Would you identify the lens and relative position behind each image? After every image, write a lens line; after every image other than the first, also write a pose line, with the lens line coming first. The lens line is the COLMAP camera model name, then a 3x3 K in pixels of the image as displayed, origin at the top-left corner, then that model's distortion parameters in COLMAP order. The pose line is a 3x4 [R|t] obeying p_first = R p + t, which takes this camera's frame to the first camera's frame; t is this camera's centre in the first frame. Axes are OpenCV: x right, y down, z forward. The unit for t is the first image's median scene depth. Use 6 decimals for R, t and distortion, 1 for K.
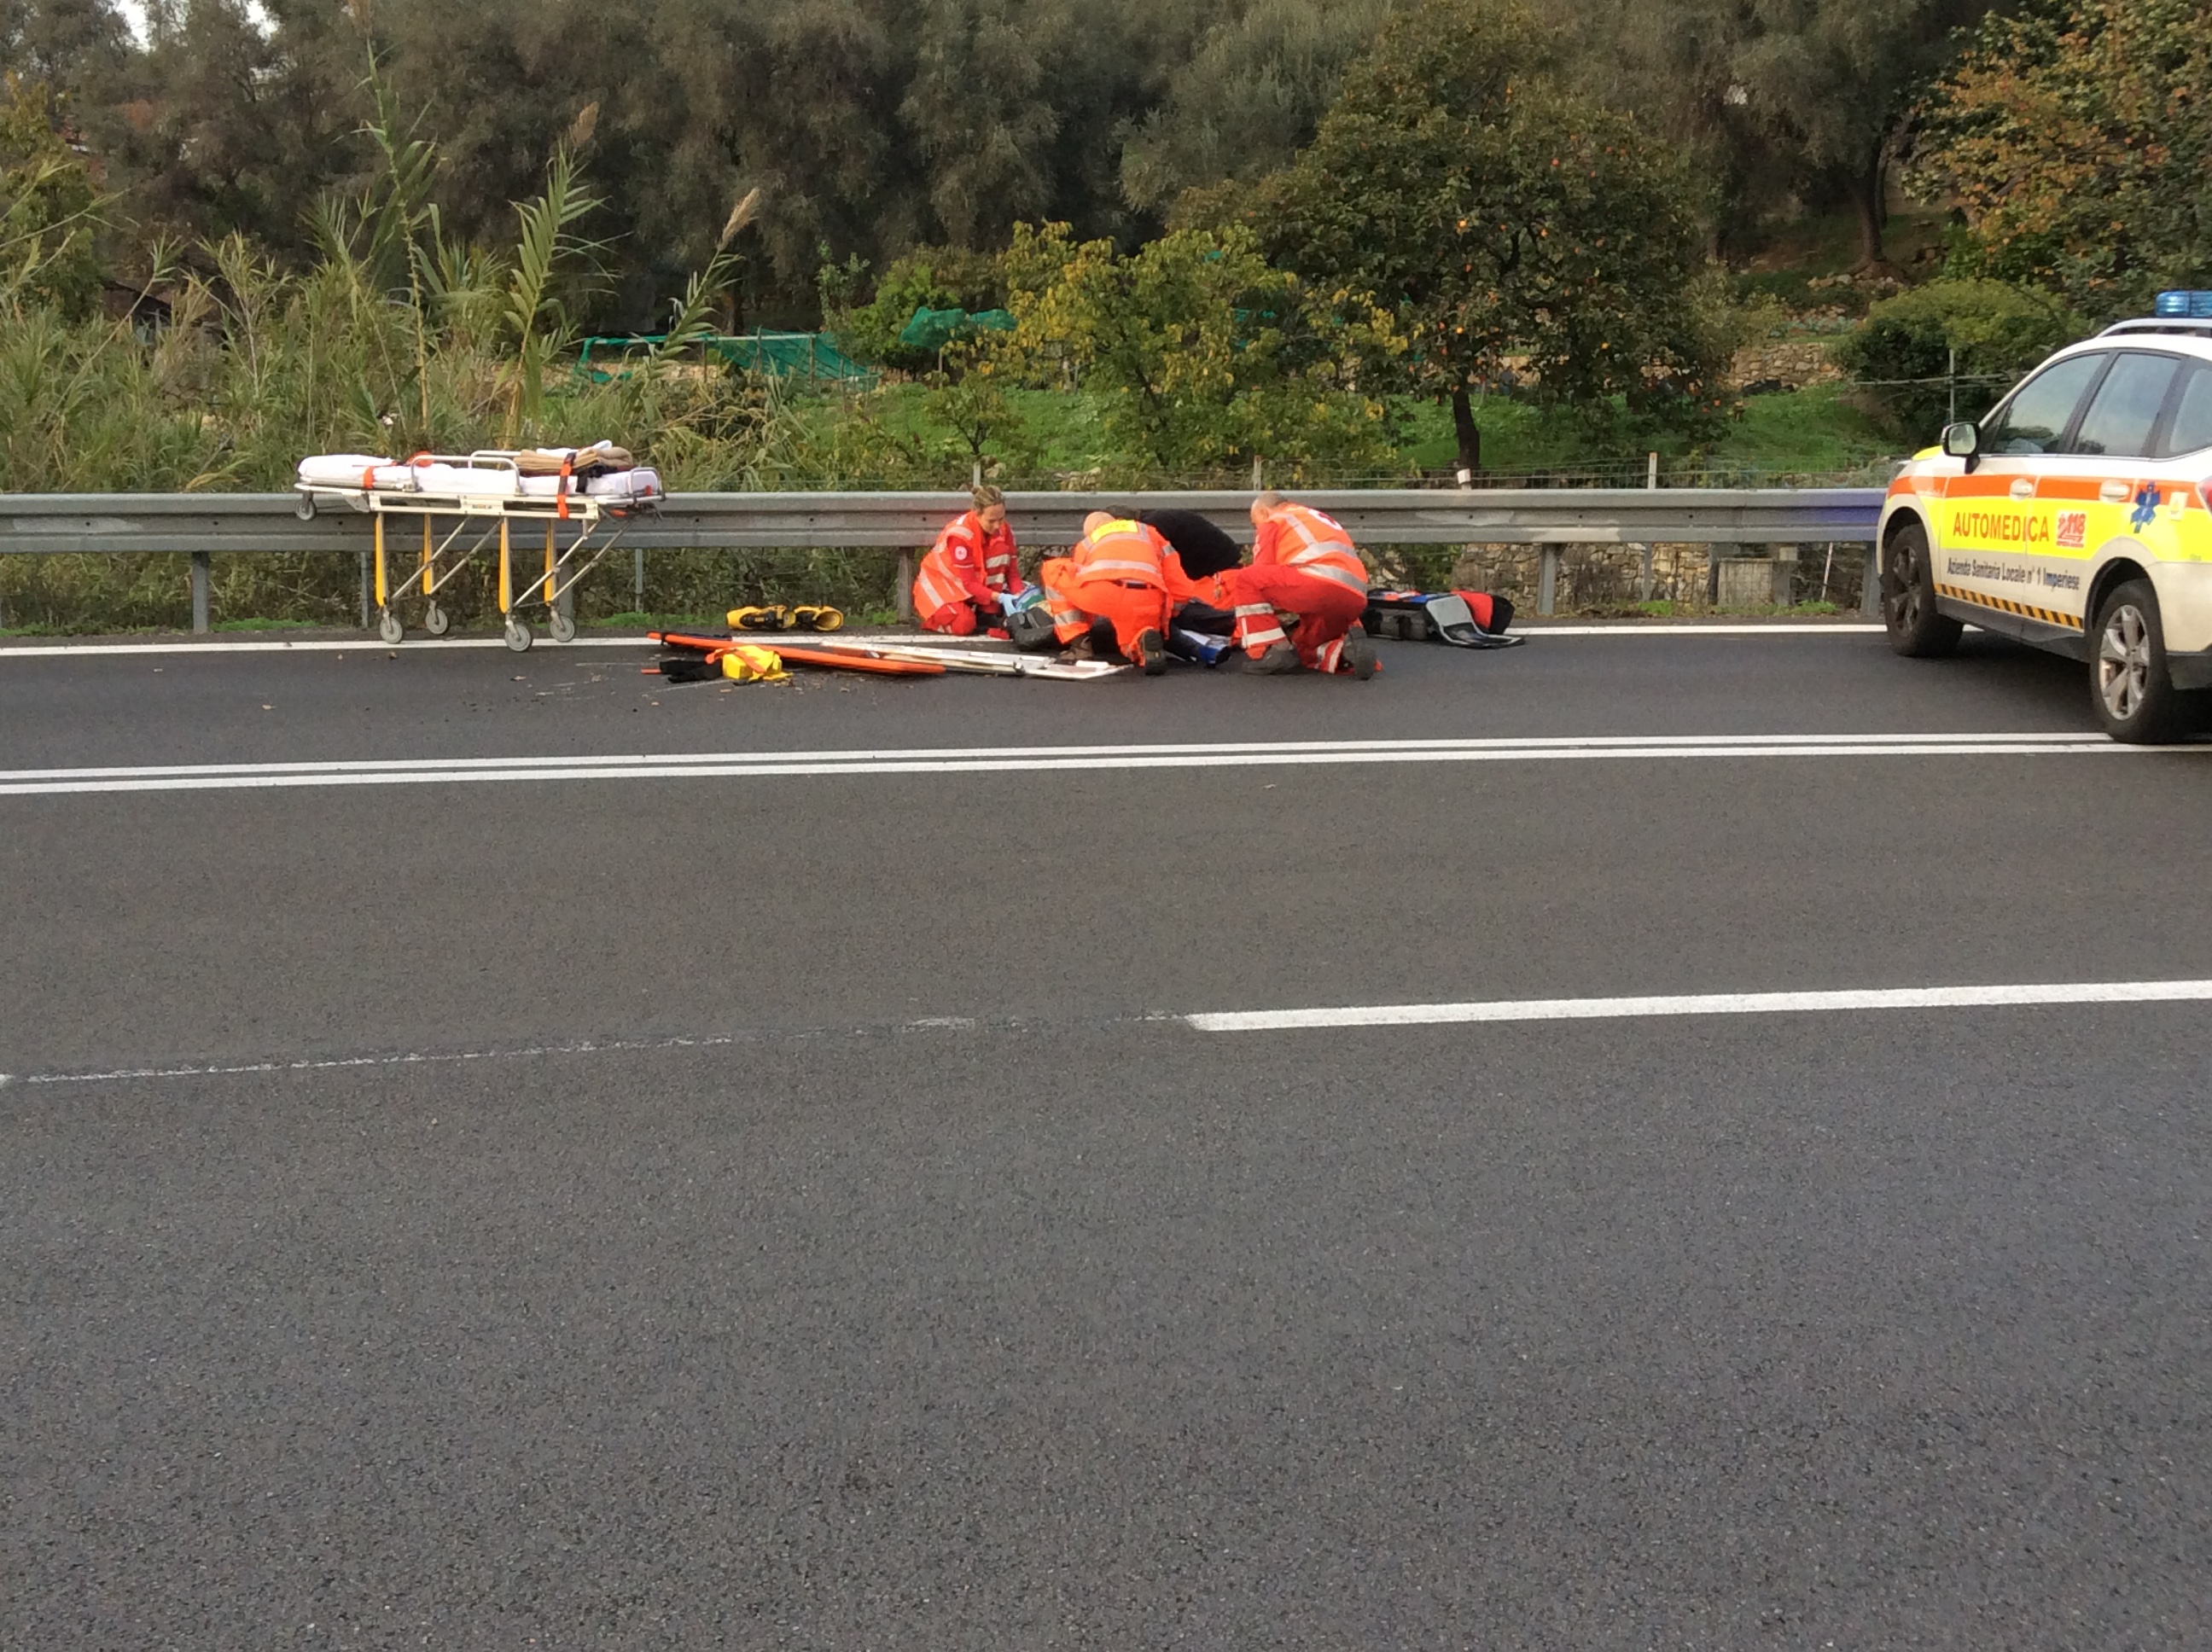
lens RADIAL K [[2571.8, 0, 1100.4], [0, 2571.8, 816.6], [0, 0, 1]] dist [0.220796, -0.524109]
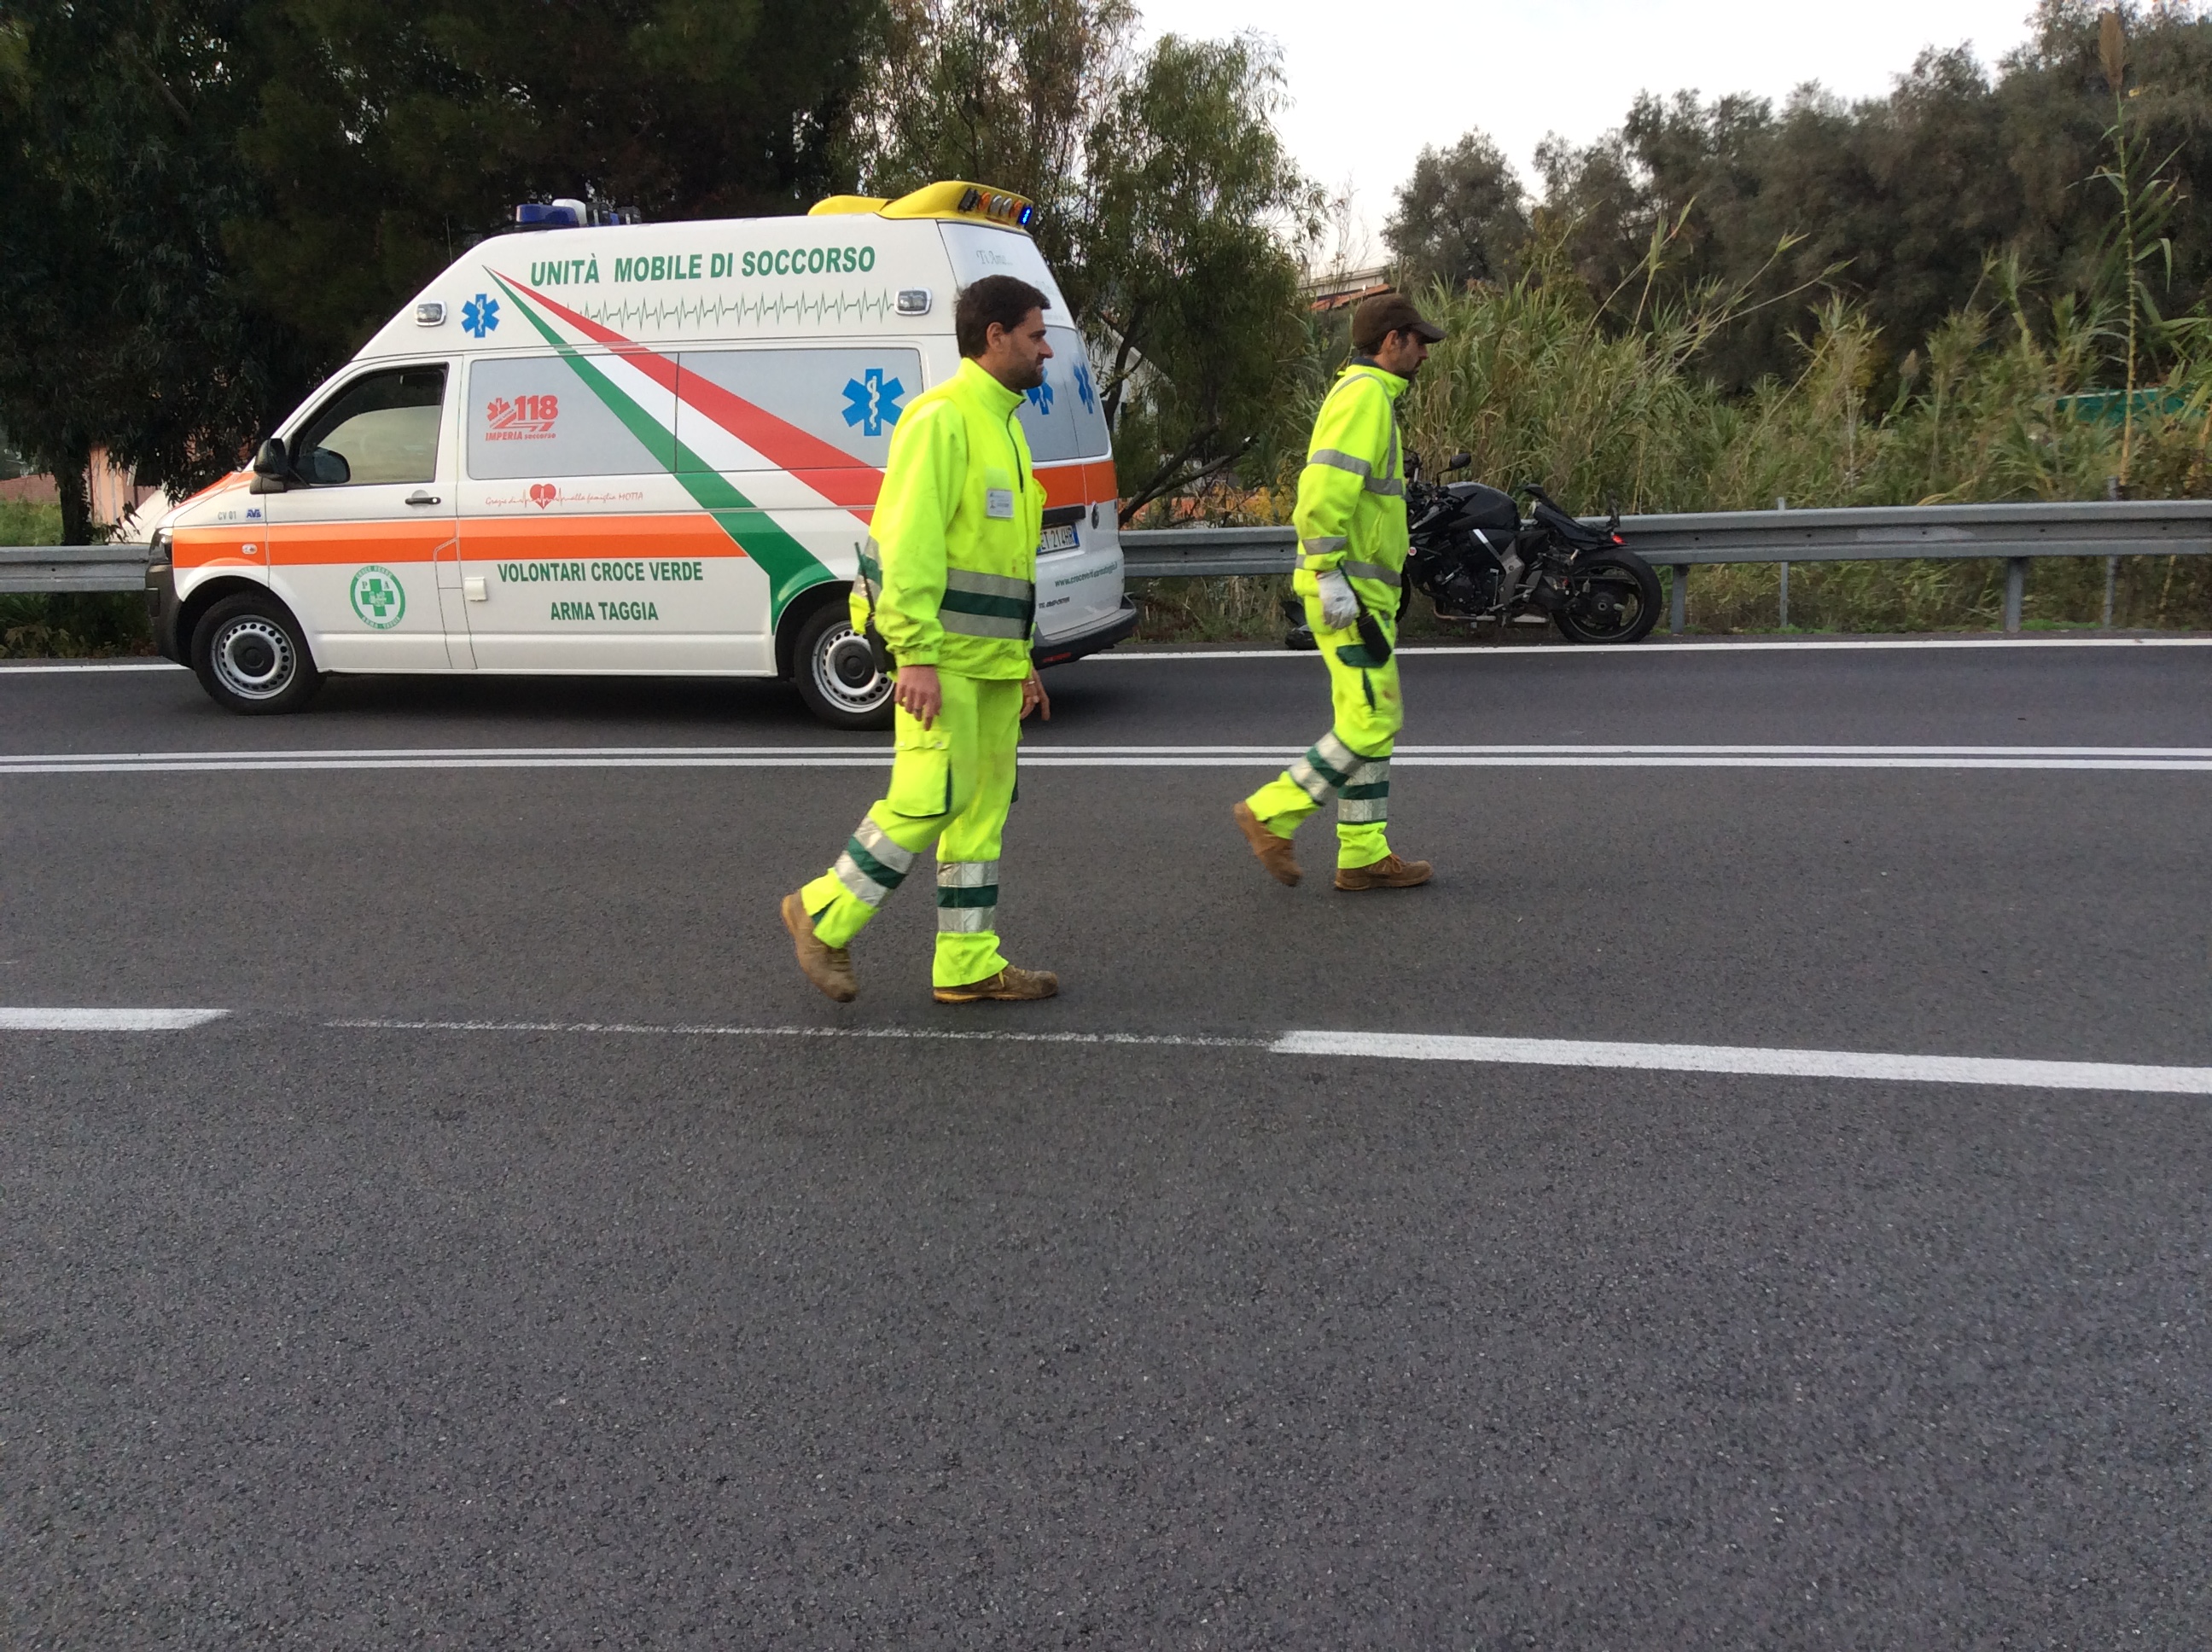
lens RADIAL K [[2033.8, 0, 1093.6], [0, 2033.8, 826.2], [0, 0, 1]] dist [0.068066, -0.137147]
pose [[0.873240, 0.052636, -0.484438, -0.121109], [-0.048458, 0.998601, 0.021151, 0.005415], [0.484874, 0.005005, 0.874570, 0.030969]]
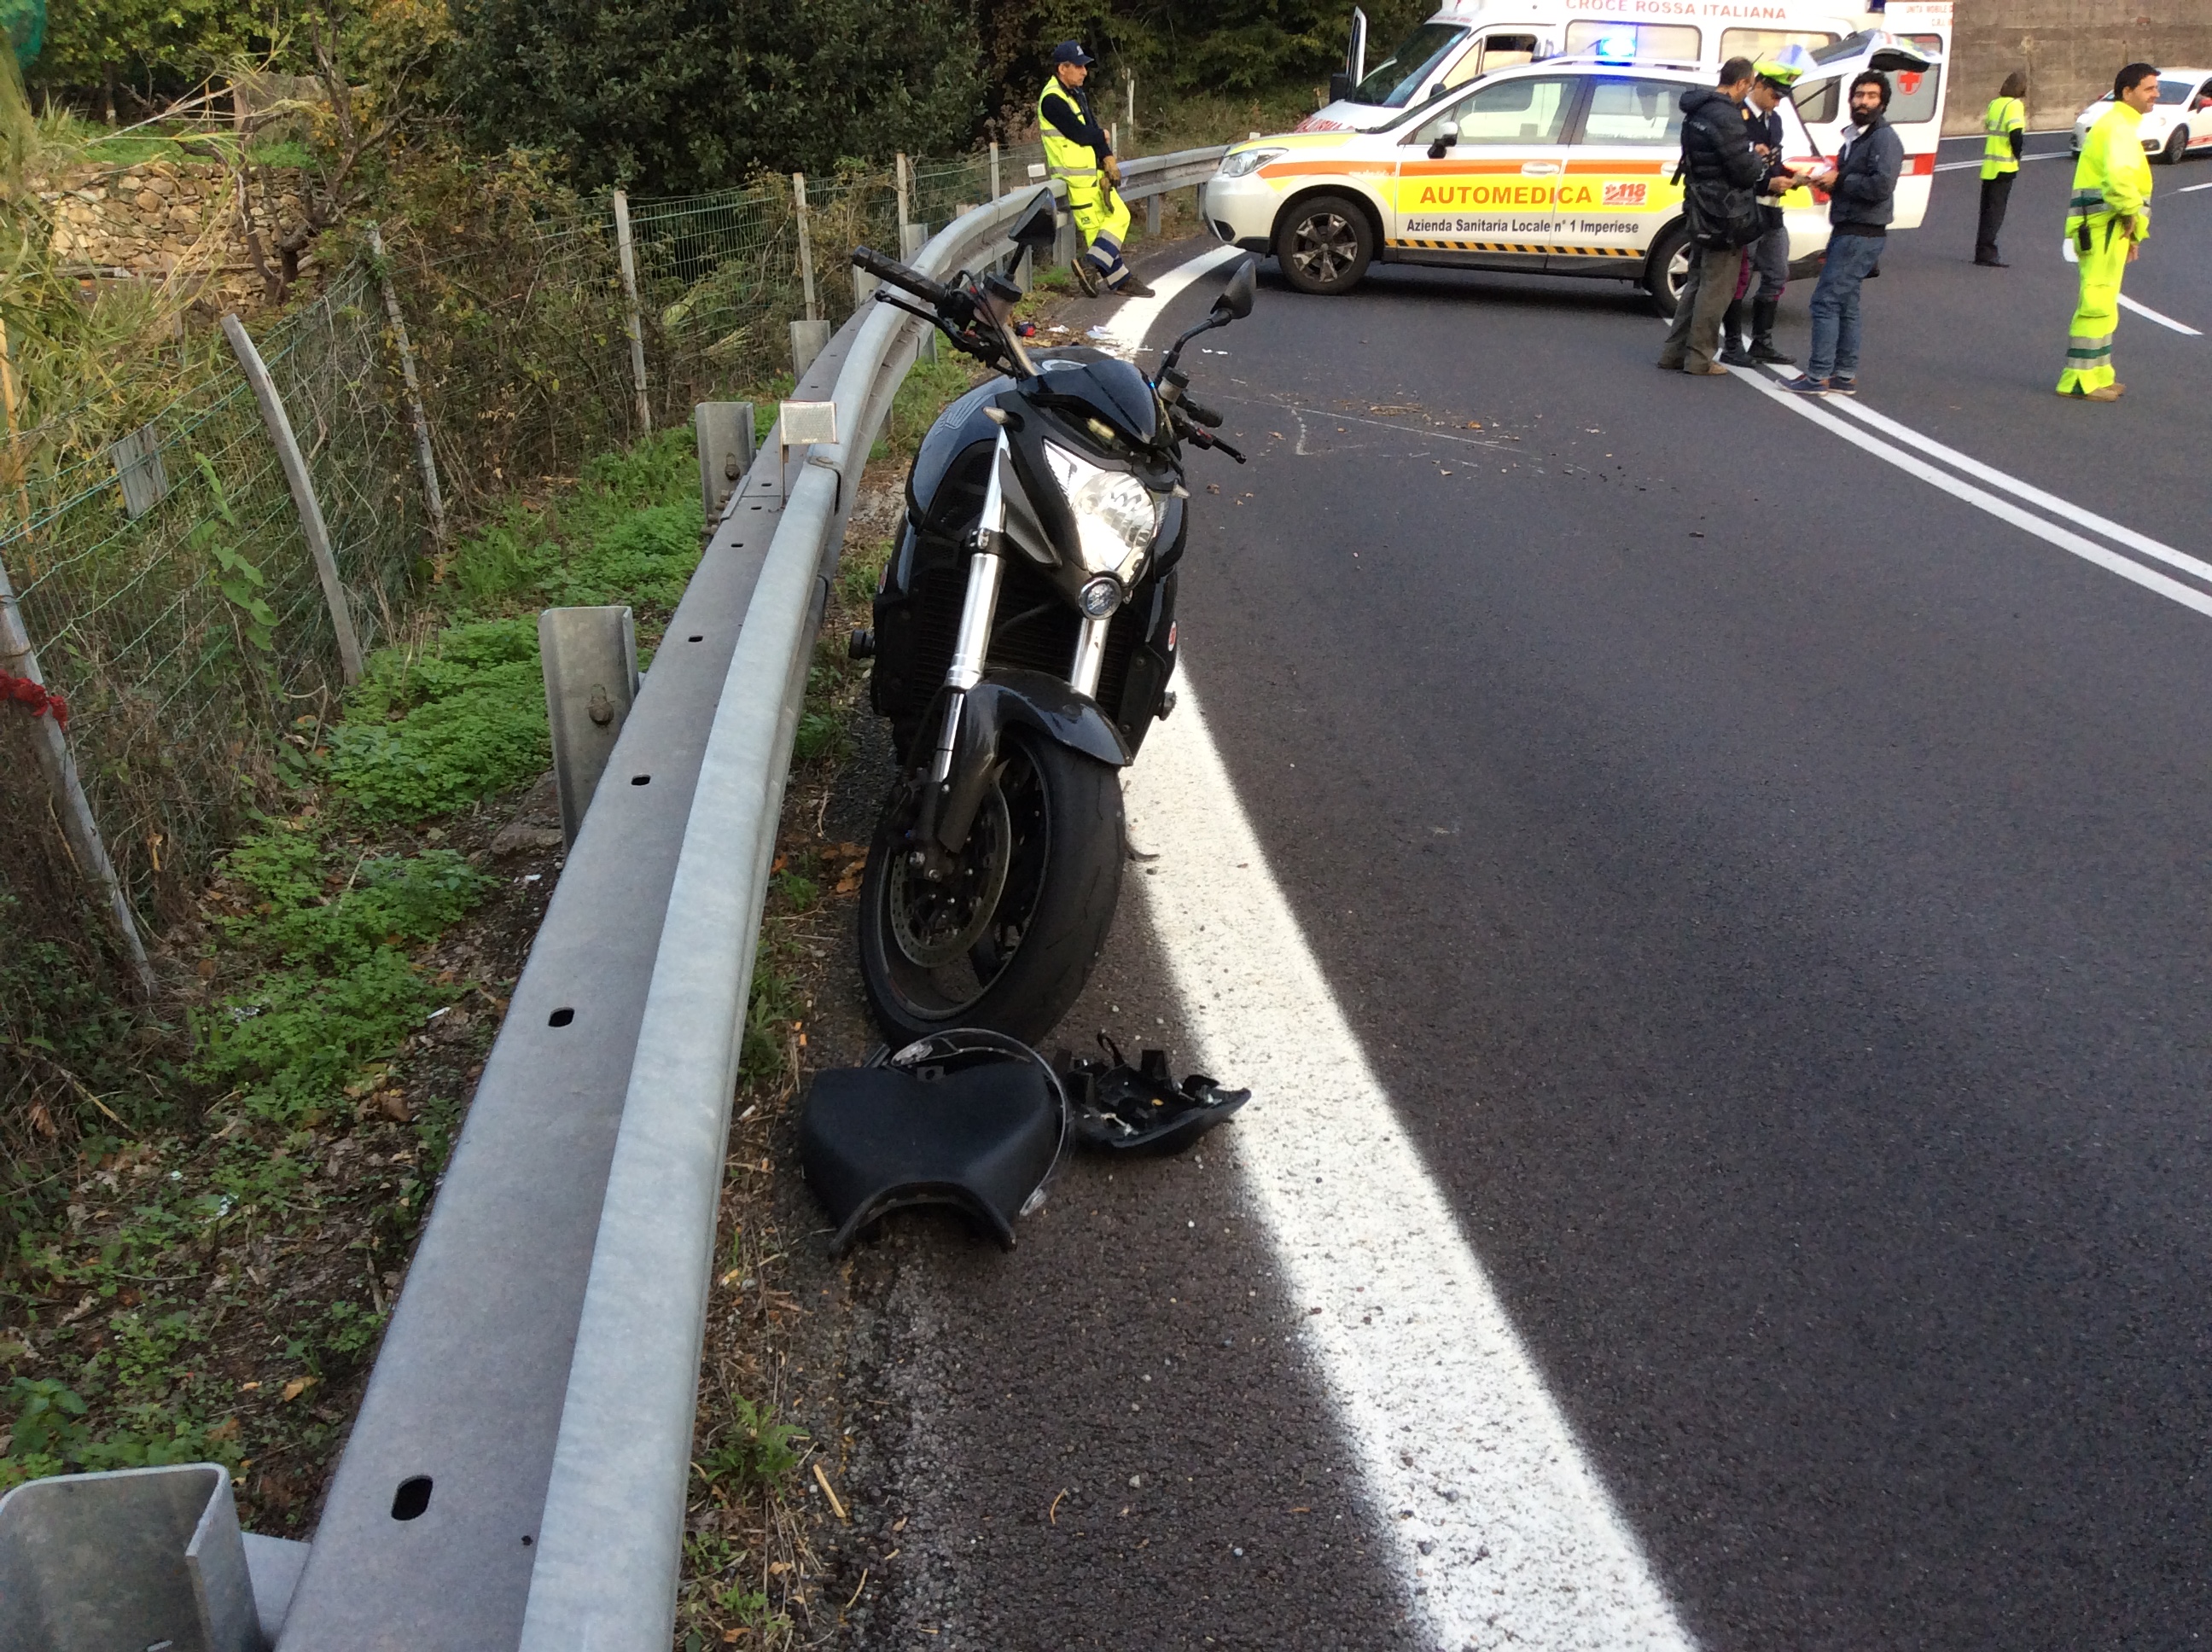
lens RADIAL K [[2034.1, 0, 1107.6], [0, 2034.1, 841.6], [0, 0, 1]] dist [0.212467, -0.476637]
pose [[0.188103, -0.332956, 0.923990, -0.376635], [0.129579, 0.940973, 0.312696, -0.065499], [-0.973564, 0.060911, 0.220144, 0.392487]]
